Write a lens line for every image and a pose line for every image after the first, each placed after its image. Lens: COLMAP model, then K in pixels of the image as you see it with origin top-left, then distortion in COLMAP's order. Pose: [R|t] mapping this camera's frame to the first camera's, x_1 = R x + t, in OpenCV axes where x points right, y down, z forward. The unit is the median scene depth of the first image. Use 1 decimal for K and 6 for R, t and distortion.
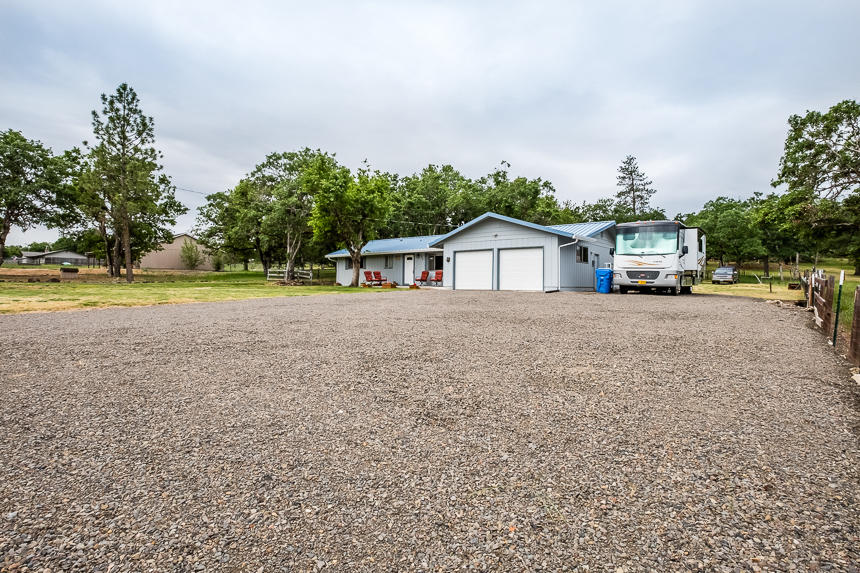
lens RADIAL K [[451.8, 0, 430.2], [0, 451.8, 278.0], [0, 0, 1]] dist [0.000538, 0.001542]
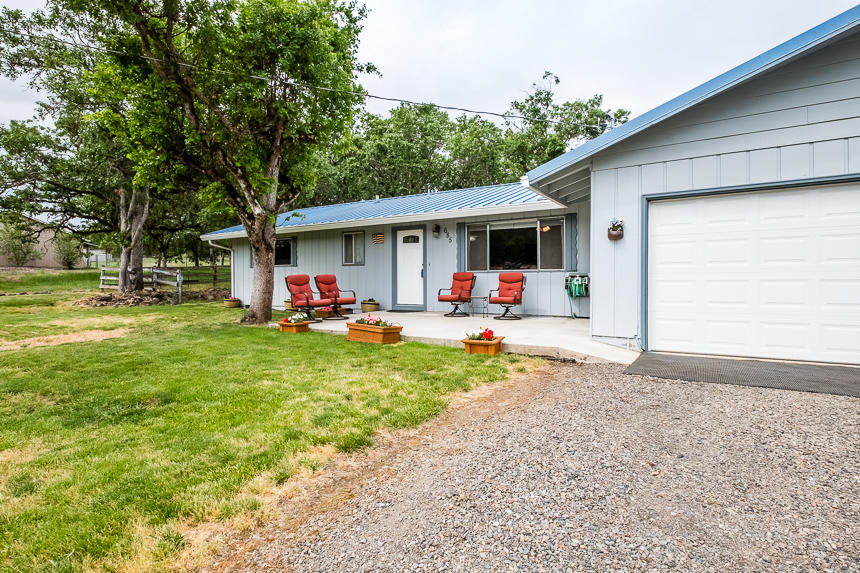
lens RADIAL K [[451.8, 0, 429.4], [0, 451.8, 283.3], [0, 0, 1]] dist [0.000538, 0.001542]
pose [[0.993113, -0.011961, 0.116550, -0.077771], [0.008640, 0.999543, 0.028962, -0.016995], [-0.116843, -0.027756, 0.992763, 0.635184]]
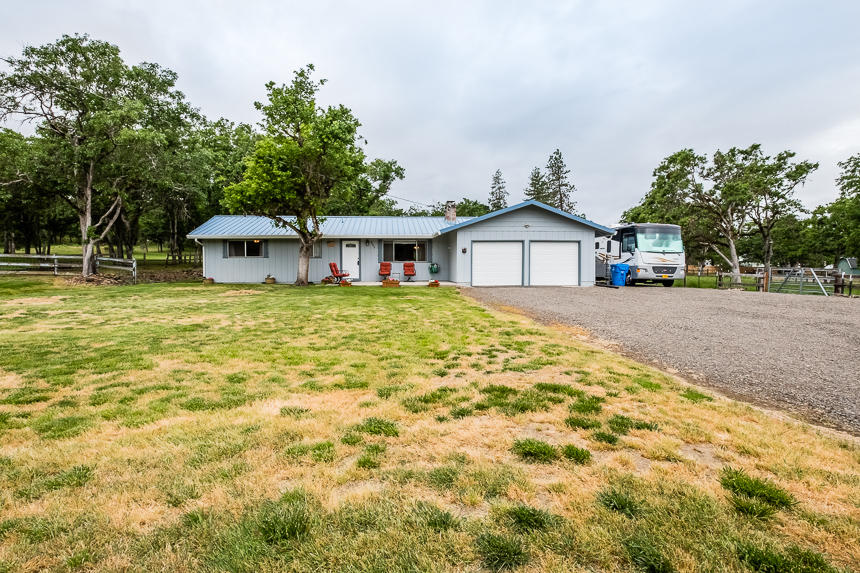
lens RADIAL K [[451.8, 0, 432.2], [0, 451.8, 281.4], [0, 0, 1]] dist [0.000538, 0.001542]
pose [[0.738882, -0.021520, 0.673491, -0.476615], [-0.004271, 0.999320, 0.036618, -0.011404], [-0.673821, -0.029933, 0.738288, 0.348923]]
